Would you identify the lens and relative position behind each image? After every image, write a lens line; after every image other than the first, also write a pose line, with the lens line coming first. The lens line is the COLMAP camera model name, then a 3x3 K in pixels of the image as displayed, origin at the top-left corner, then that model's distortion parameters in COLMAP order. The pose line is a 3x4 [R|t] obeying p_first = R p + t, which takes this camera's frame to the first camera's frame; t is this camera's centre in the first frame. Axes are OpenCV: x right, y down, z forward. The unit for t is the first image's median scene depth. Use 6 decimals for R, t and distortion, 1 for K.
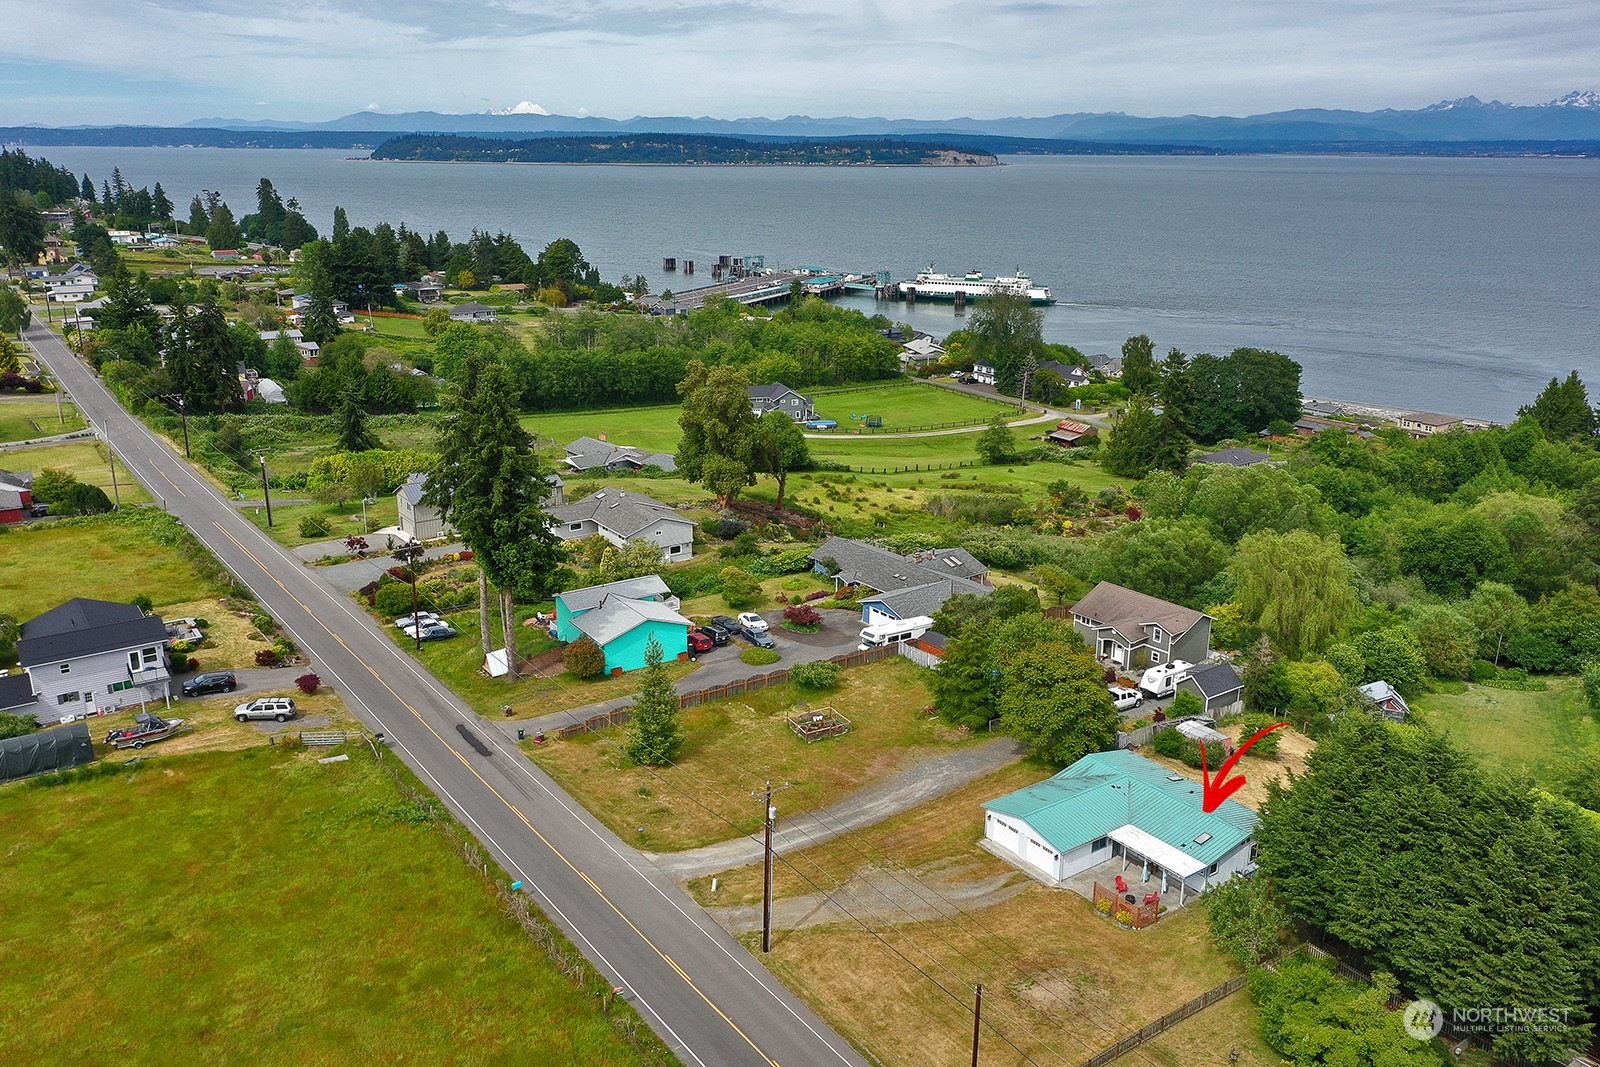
lens RADIAL K [[1273.9, 0, 803.9], [0, 1273.9, 528.2], [0, 0, 1]] dist [0.014541, -0.001814]
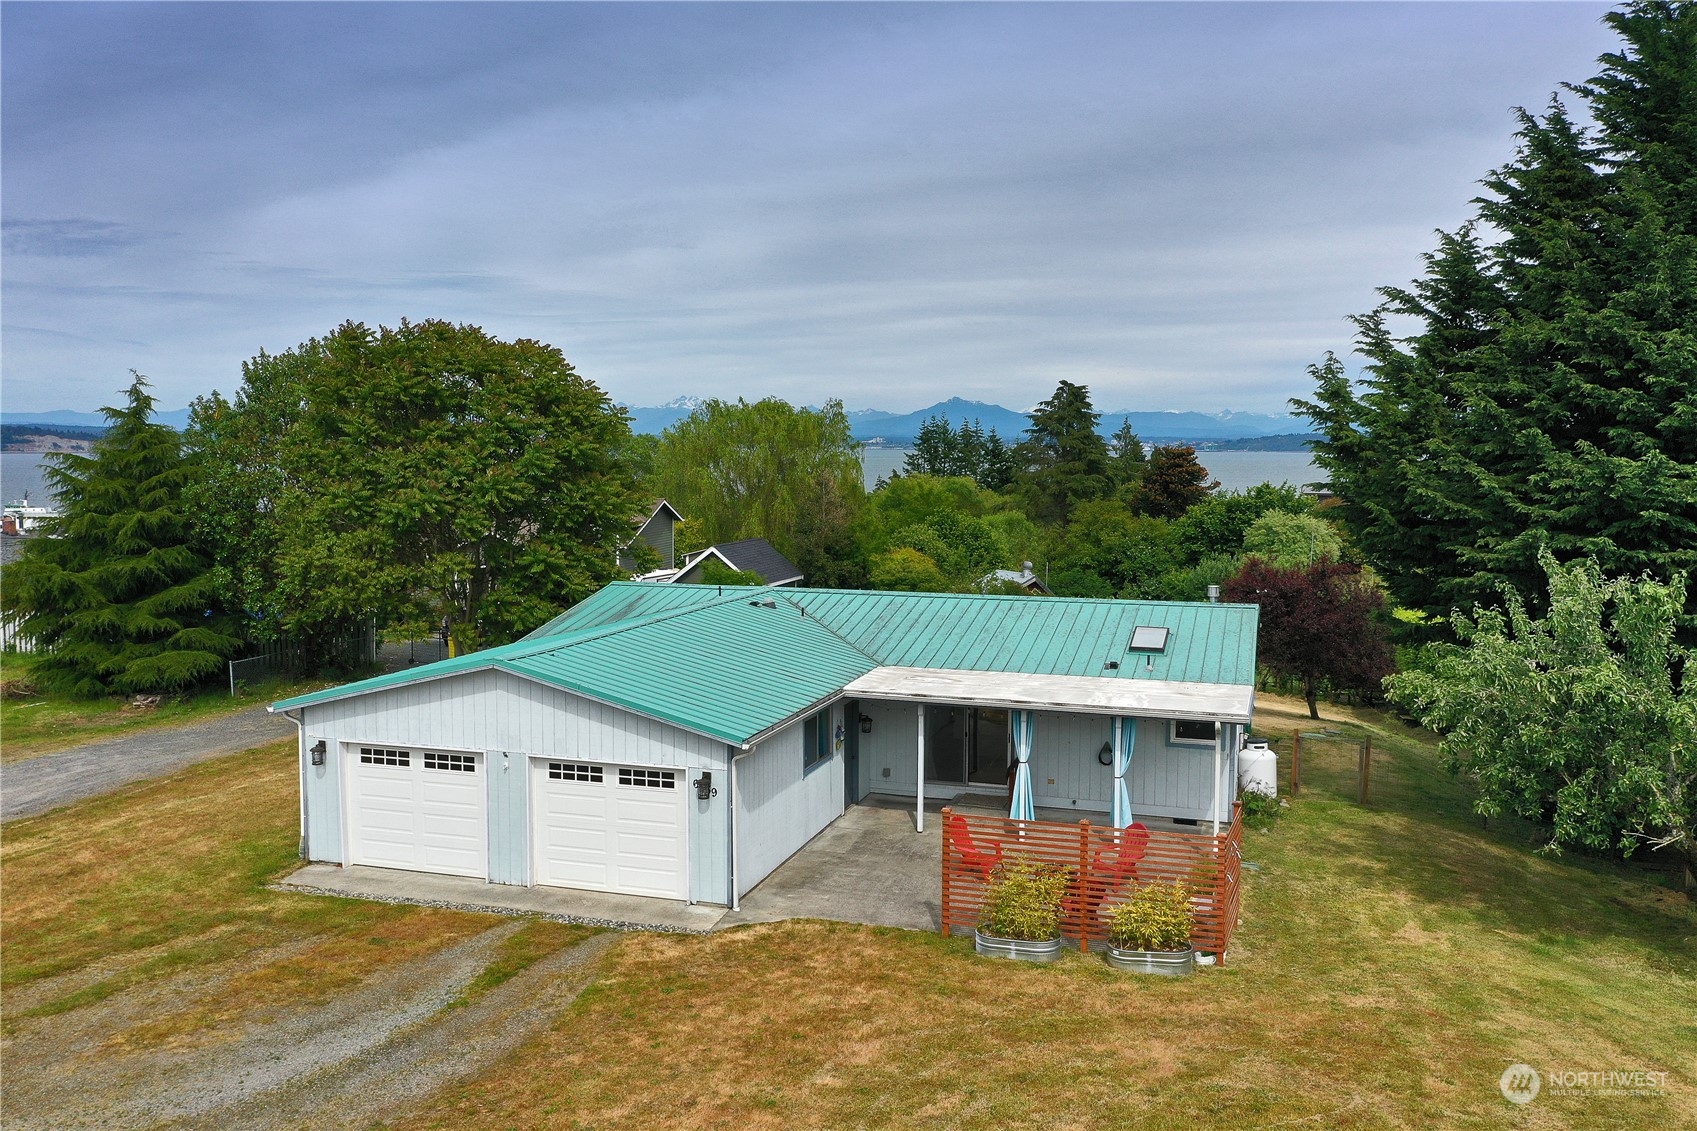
lens RADIAL K [[1351.1, 0, 852.6], [0, 1351.1, 559.9], [0, 0, 1]] dist [0.014541, -0.001814]
pose [[0.800521, -0.055322, 0.596746, 0.071546], [0.175721, 0.973634, -0.145464, 0.210862], [-0.572965, 0.221308, 0.789135, 0.656487]]
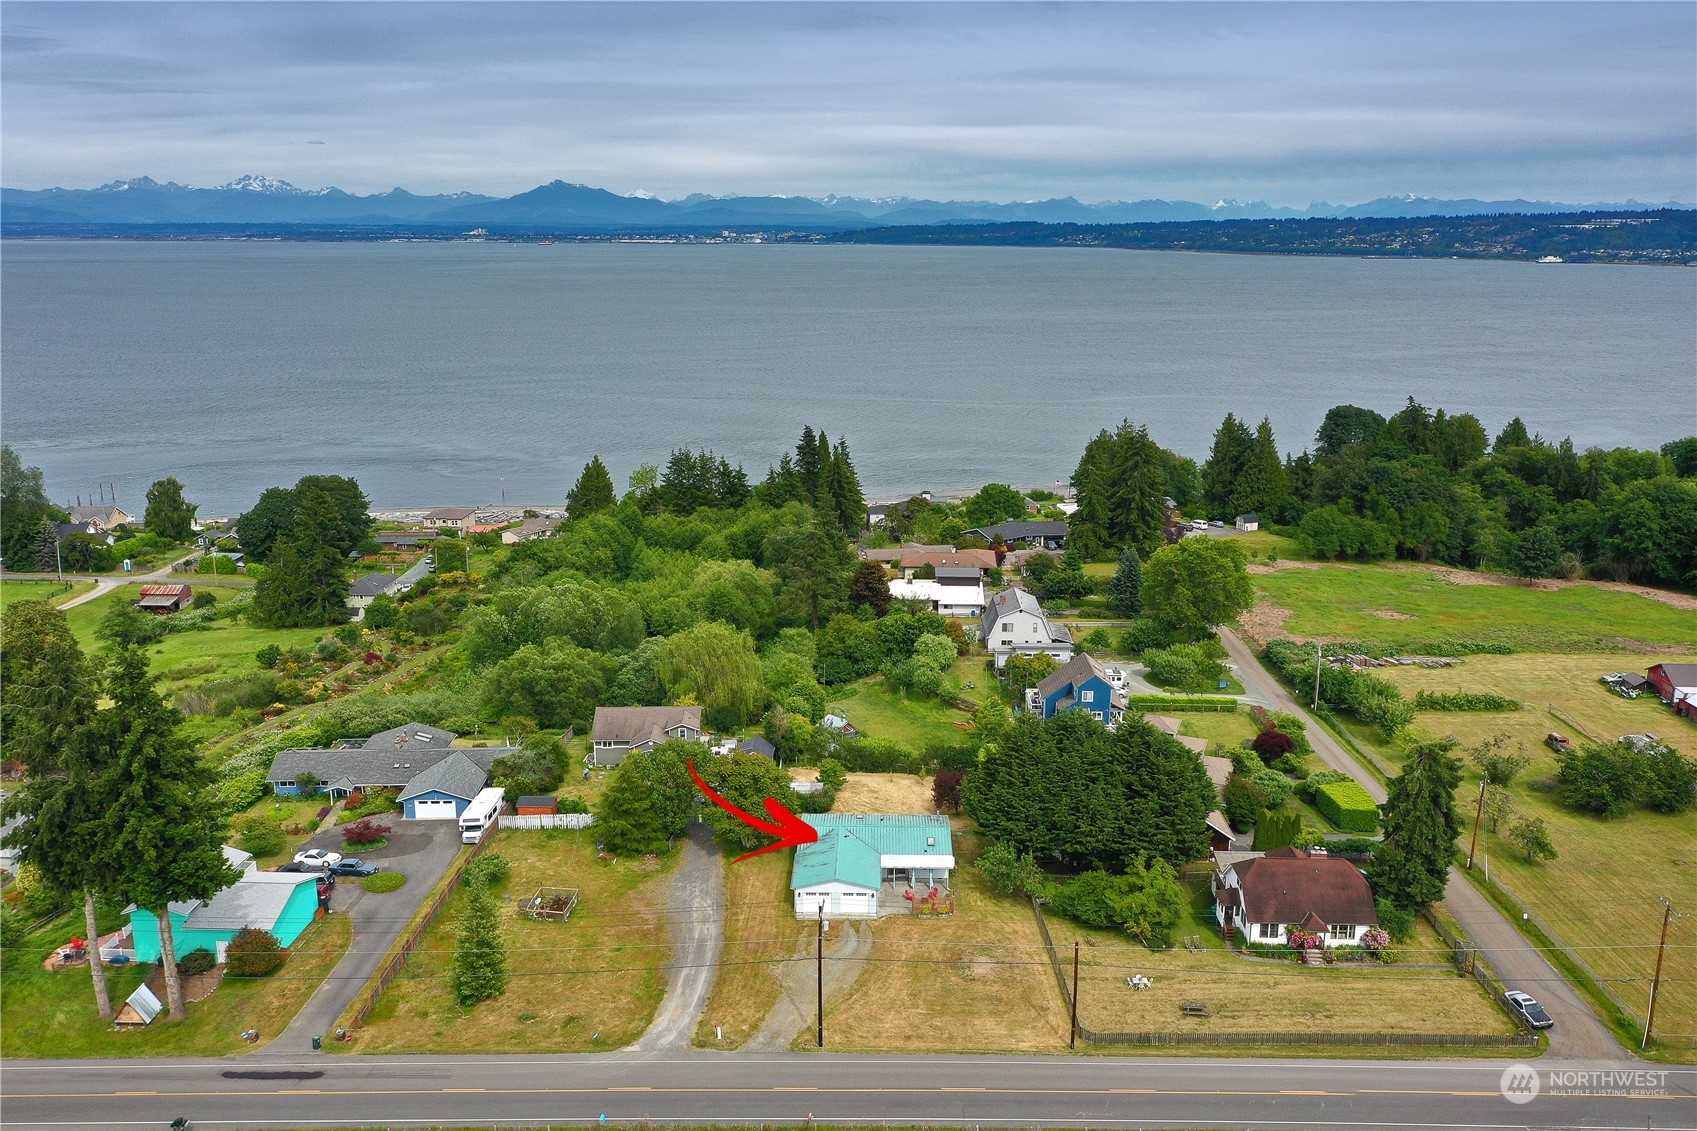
lens RADIAL K [[1351.1, 0, 852.6], [0, 1351.1, 559.9], [0, 0, 1]] dist [0.014541, -0.001814]
pose [[0.601037, -0.196324, 0.774733, -0.663805], [0.234868, 0.969945, 0.063582, -0.134997], [-0.763932, 0.143745, 0.629084, 0.082955]]
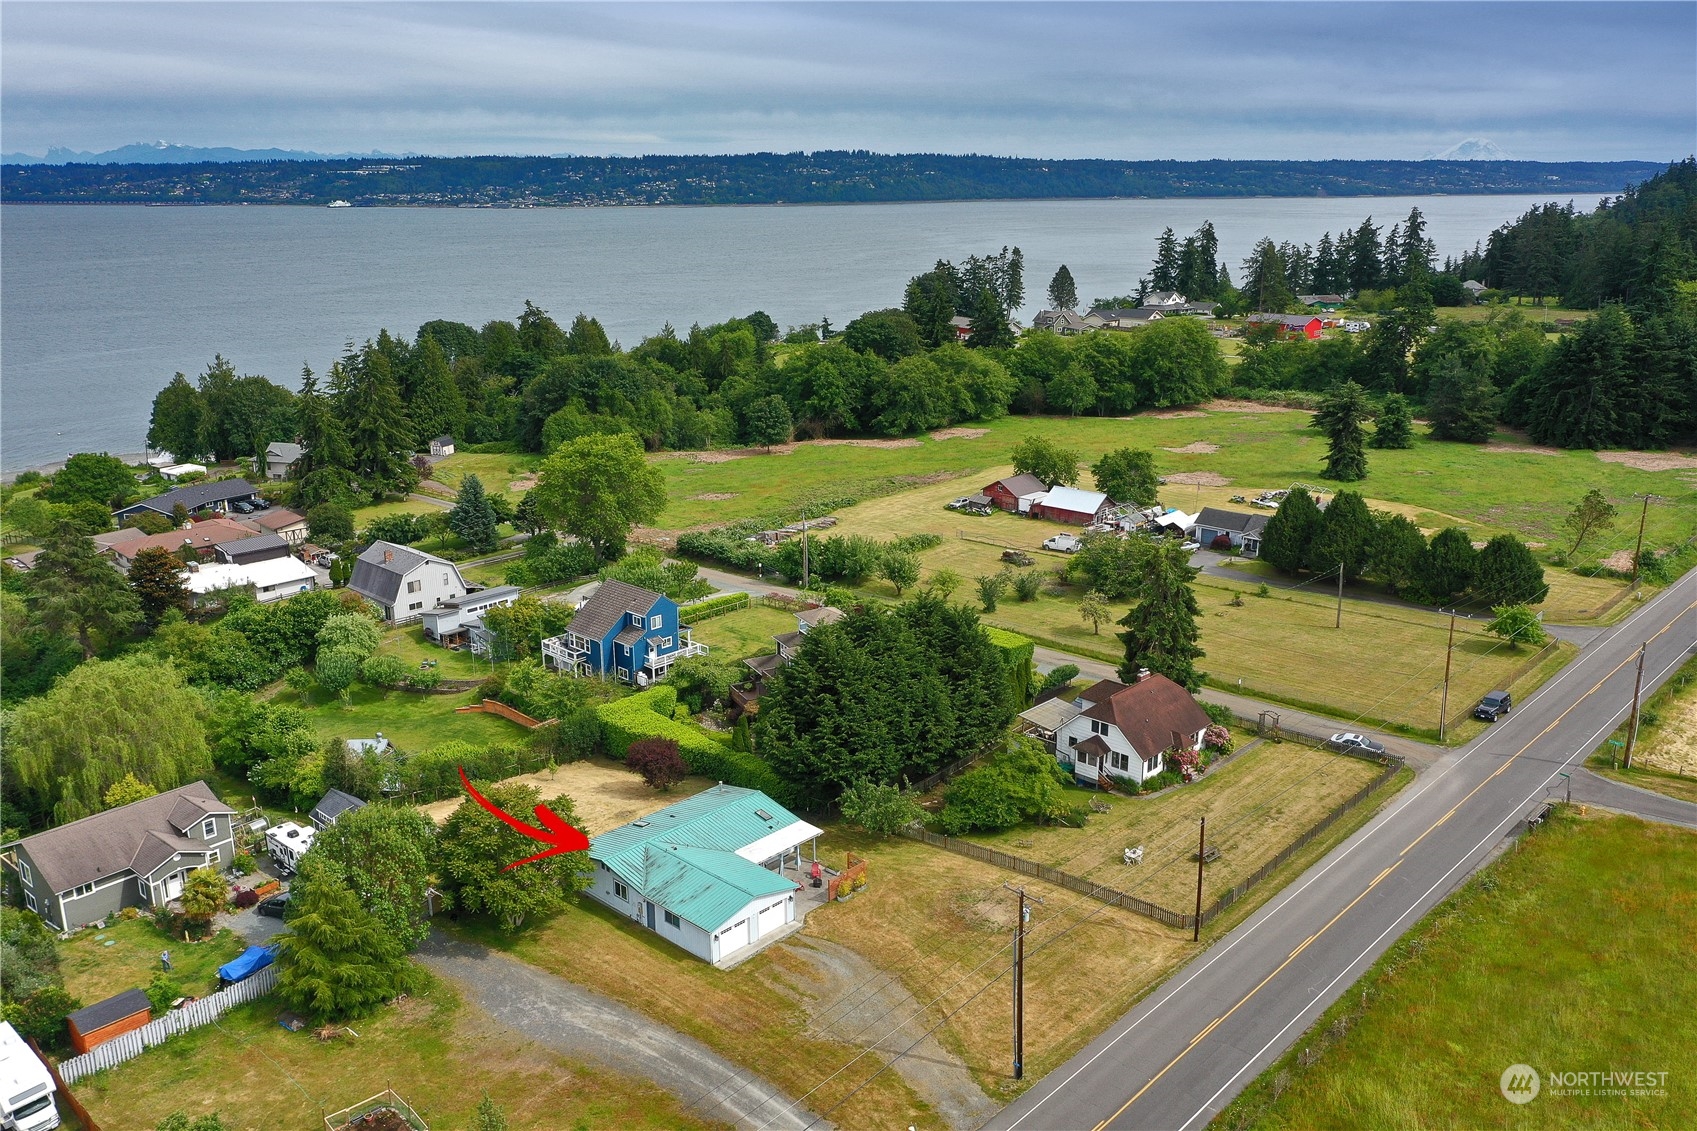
lens RADIAL K [[1351.1, 0, 852.6], [0, 1351.1, 559.9], [0, 0, 1]] dist [0.014541, -0.001814]
pose [[-0.186488, -0.274602, 0.943301, -0.578965], [0.289170, 0.902271, 0.319826, -0.236056], [-0.938937, 0.332418, -0.088856, 0.784951]]
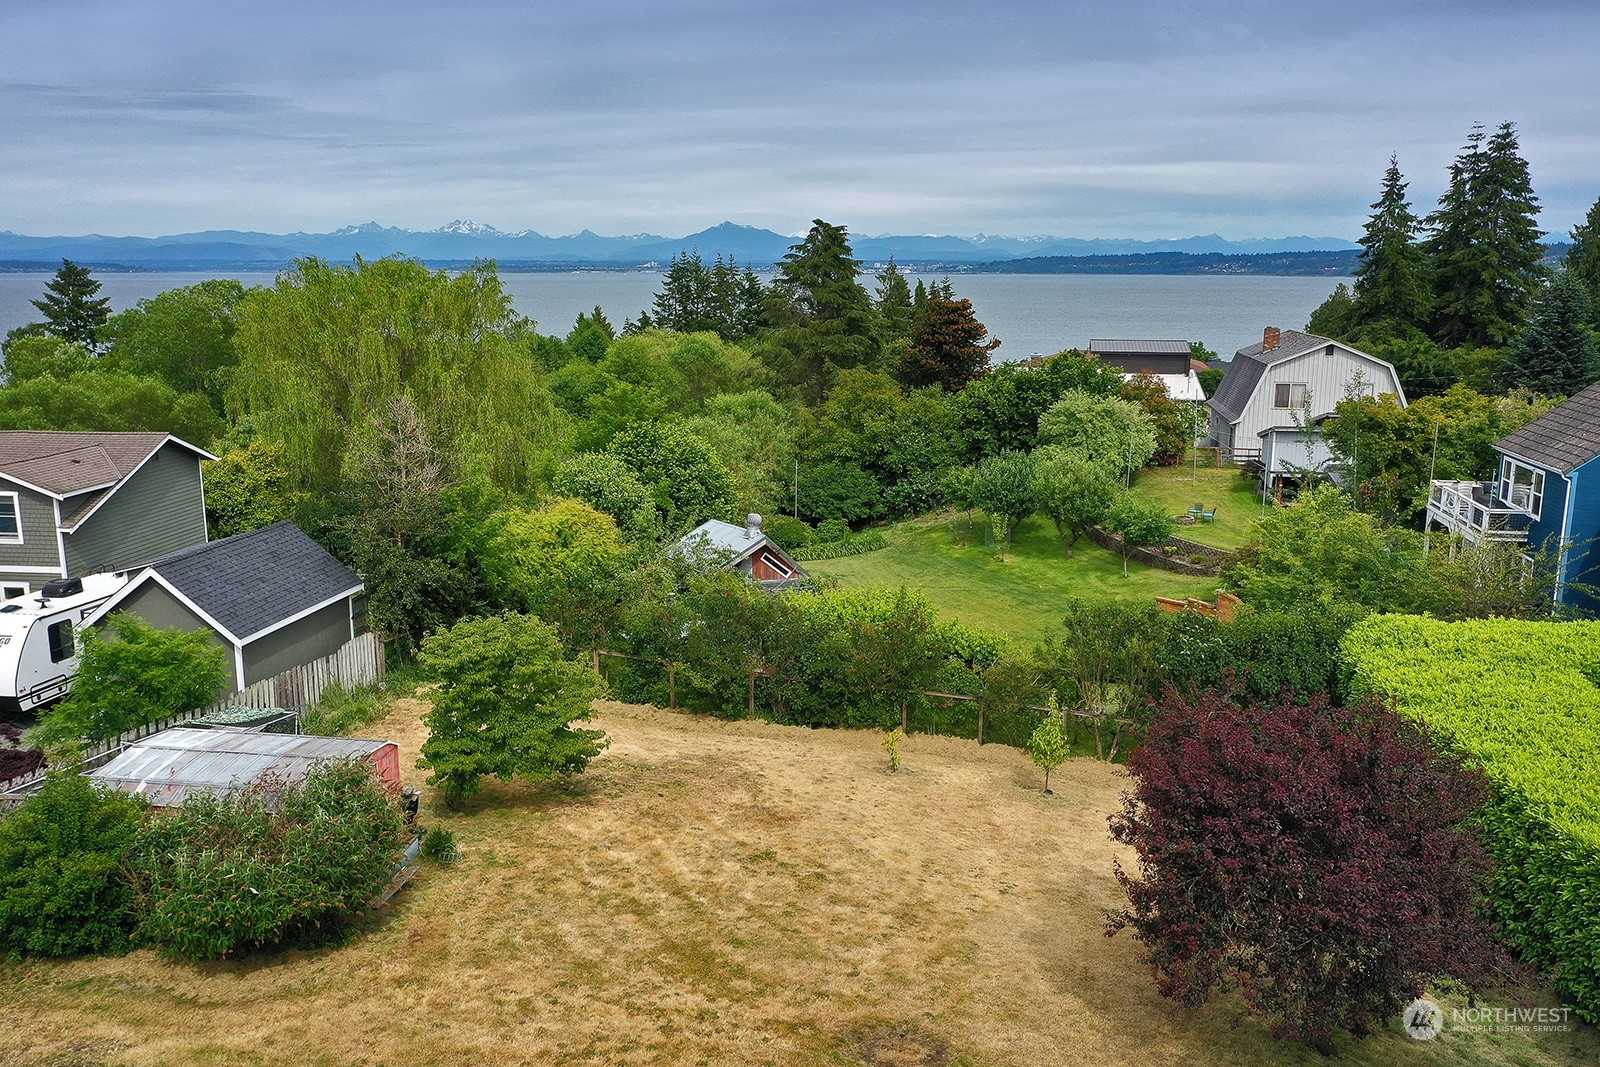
lens RADIAL K [[1273.9, 0, 803.9], [0, 1273.9, 528.2], [0, 0, 1]] dist [0.014541, -0.001814]
pose [[0.713300, -0.147701, 0.685118, 0.247876], [0.208848, 0.977926, -0.006614, 0.145671], [-0.669018, 0.147803, 0.728402, 0.805423]]
